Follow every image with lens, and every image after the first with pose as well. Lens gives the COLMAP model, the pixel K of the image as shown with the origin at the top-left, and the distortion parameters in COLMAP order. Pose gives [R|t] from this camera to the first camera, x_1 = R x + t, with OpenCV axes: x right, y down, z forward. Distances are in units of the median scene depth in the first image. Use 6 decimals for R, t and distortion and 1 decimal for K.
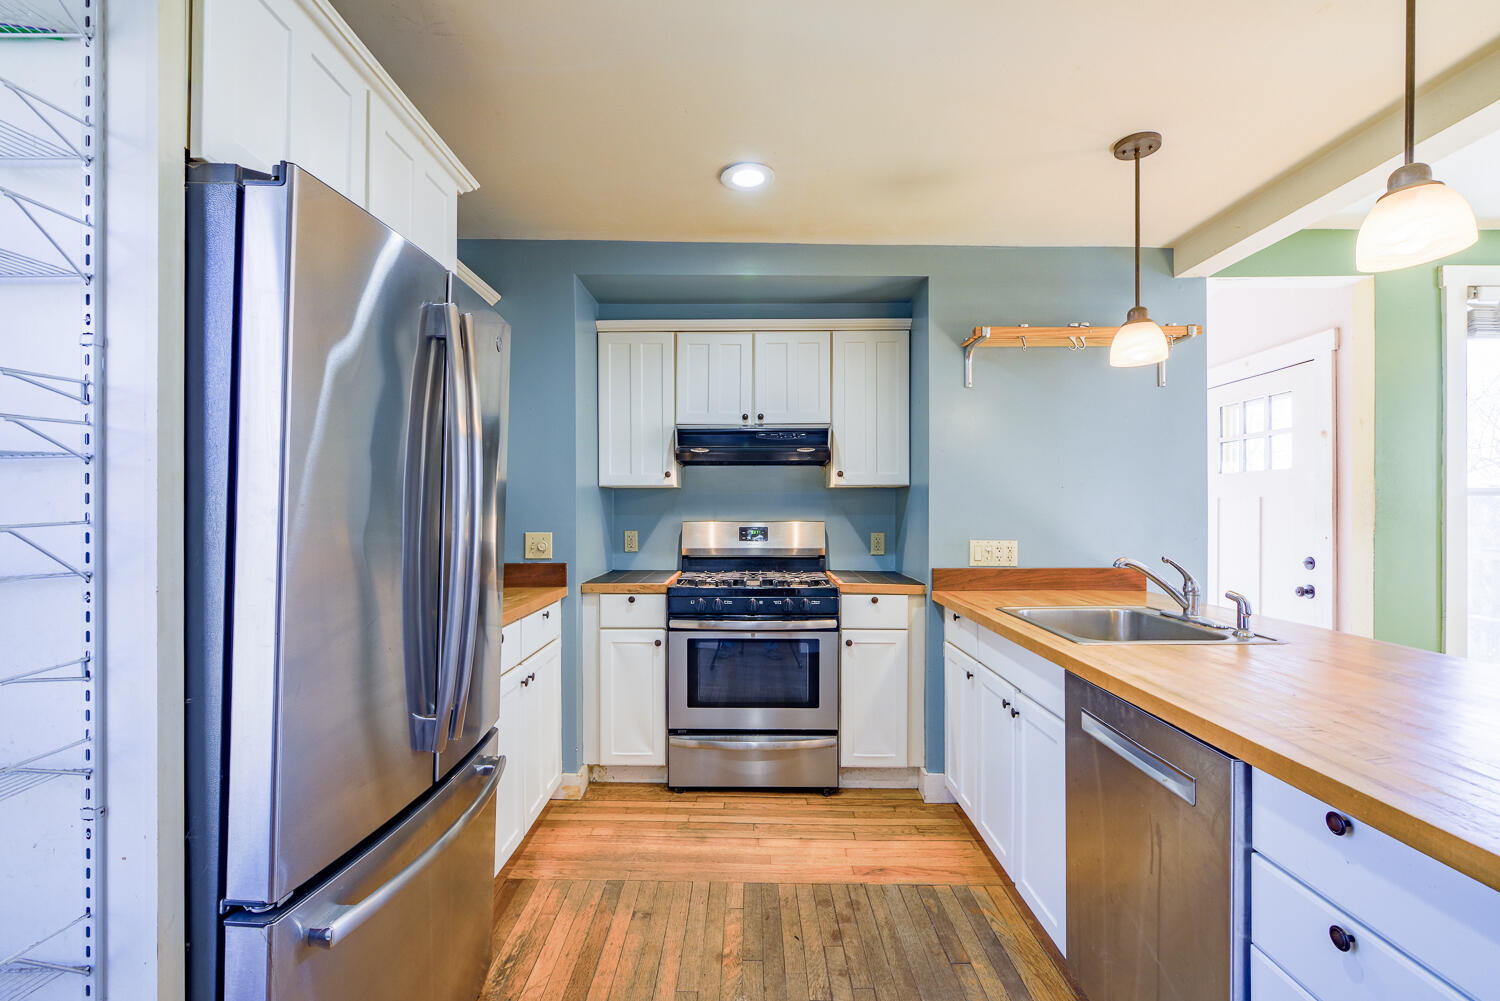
lens RADIAL K [[648.6, 0, 746.0], [0, 648.6, 516.3], [0, 0, 1]] dist [-0.006445, -0.000400]
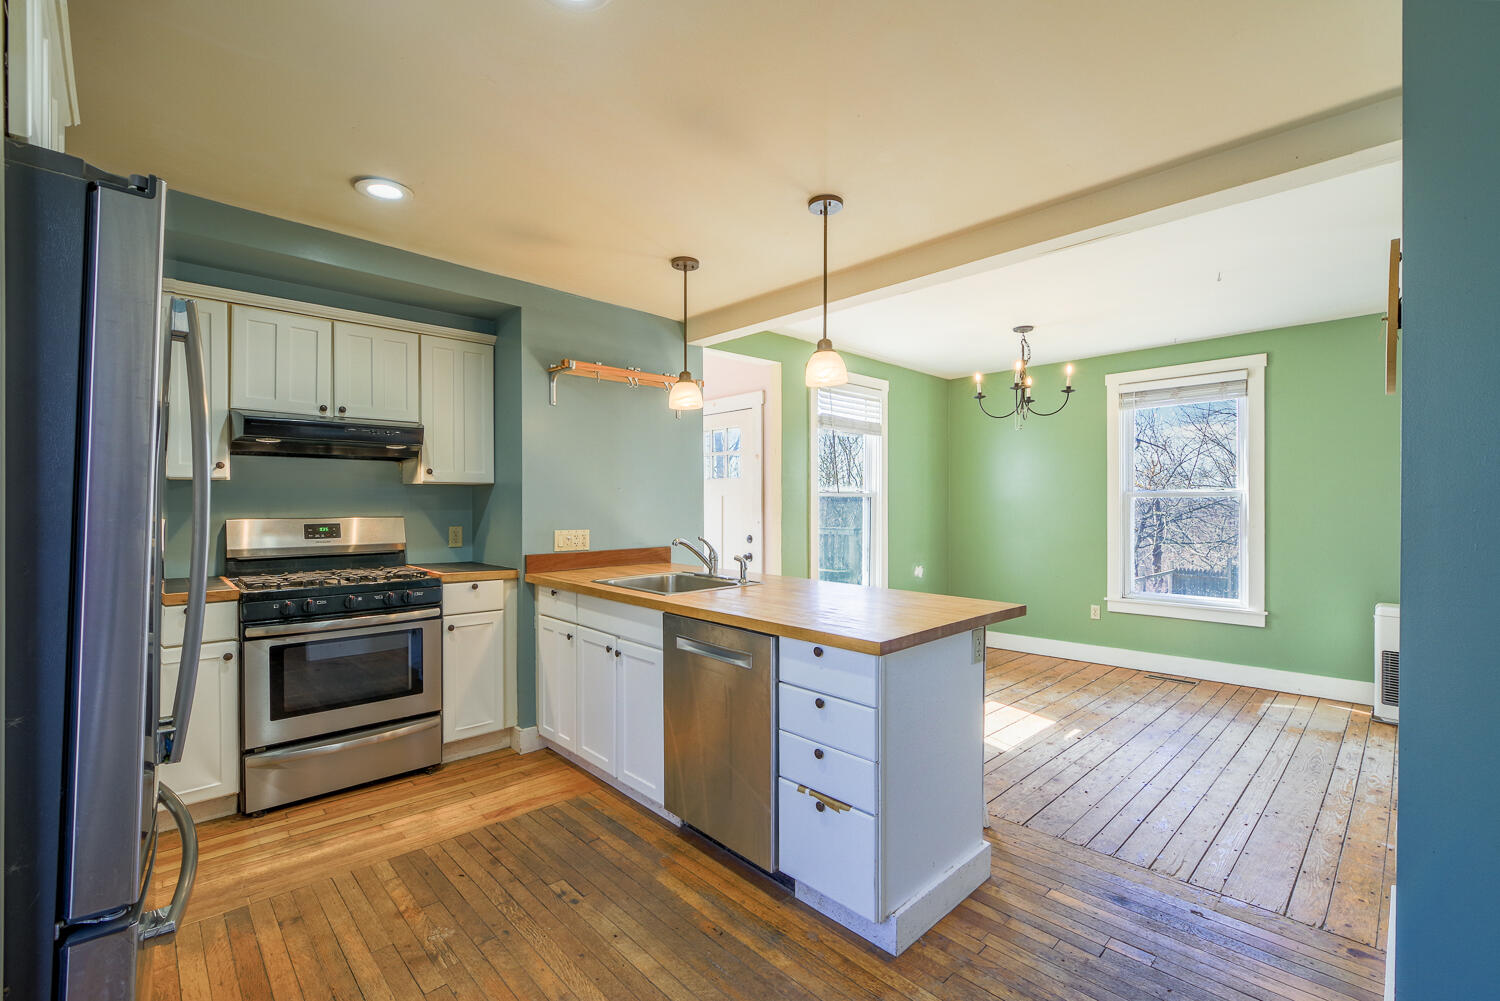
lens RADIAL K [[648.6, 0, 746.0], [0, 648.6, 516.3], [0, 0, 1]] dist [-0.006445, -0.000400]
pose [[0.718393, -0.014179, 0.695493, -0.240468], [0.005690, 0.999879, 0.014507, -0.005270], [-0.695614, -0.006465, 0.718386, -0.126823]]
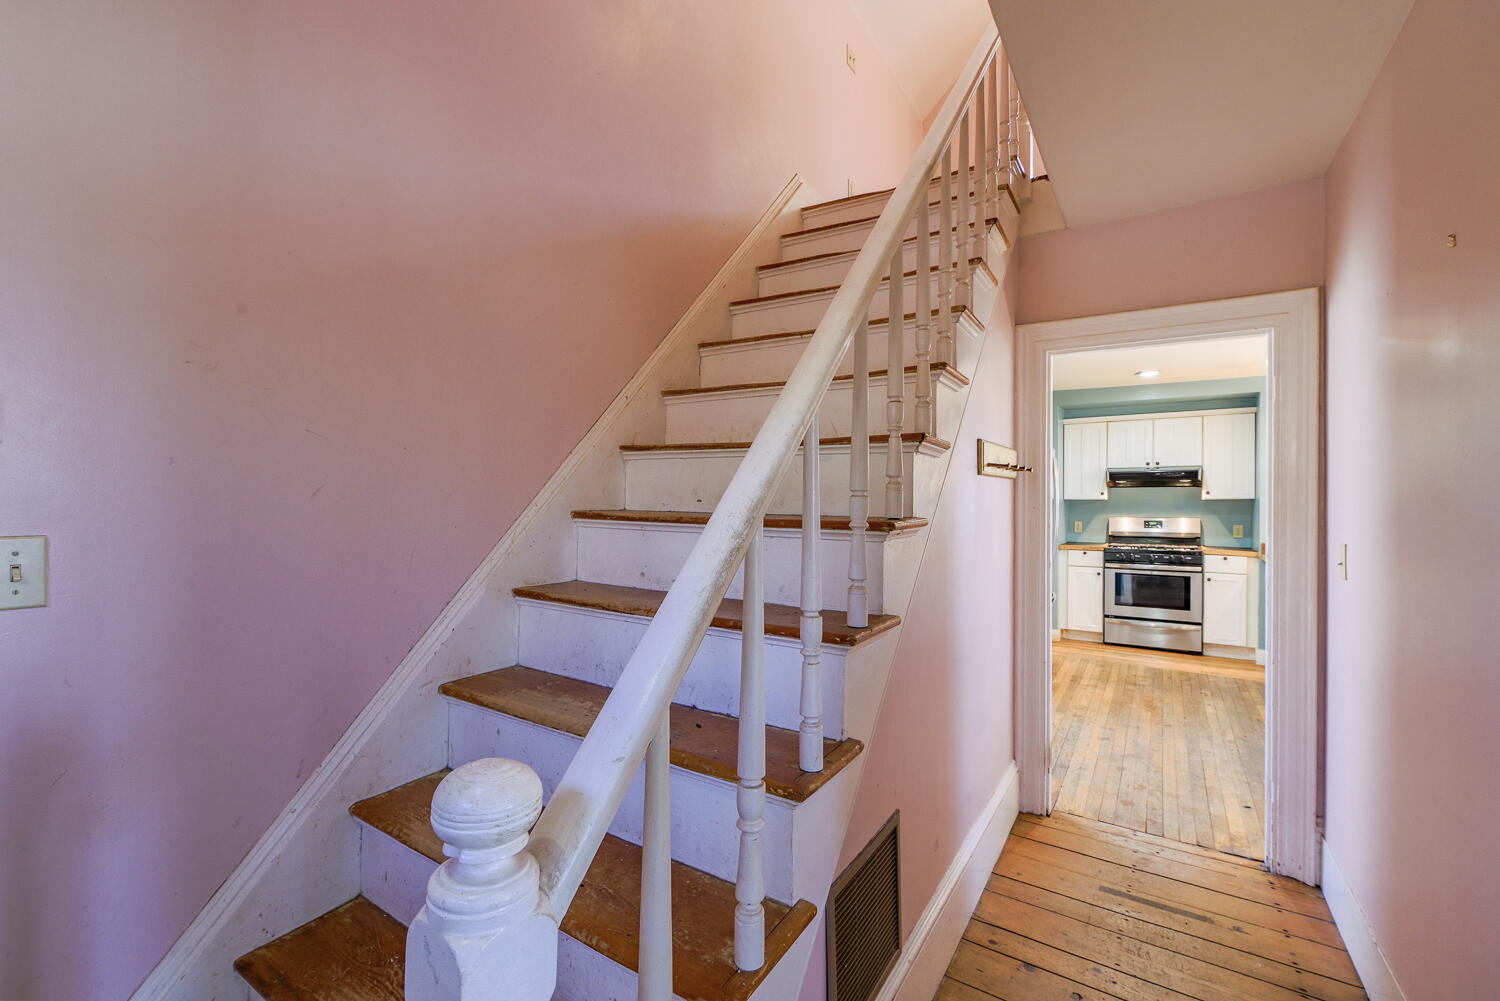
lens RADIAL K [[642.8, 0, 747.4], [0, 642.8, 508.2], [0, 0, 1]] dist [0.000509, -0.000217]
pose [[0.844643, 0.006040, -0.535295, 0.018217], [-0.009059, 0.999954, -0.003012, -0.002933], [0.535253, 0.007393, 0.844660, -1.413448]]
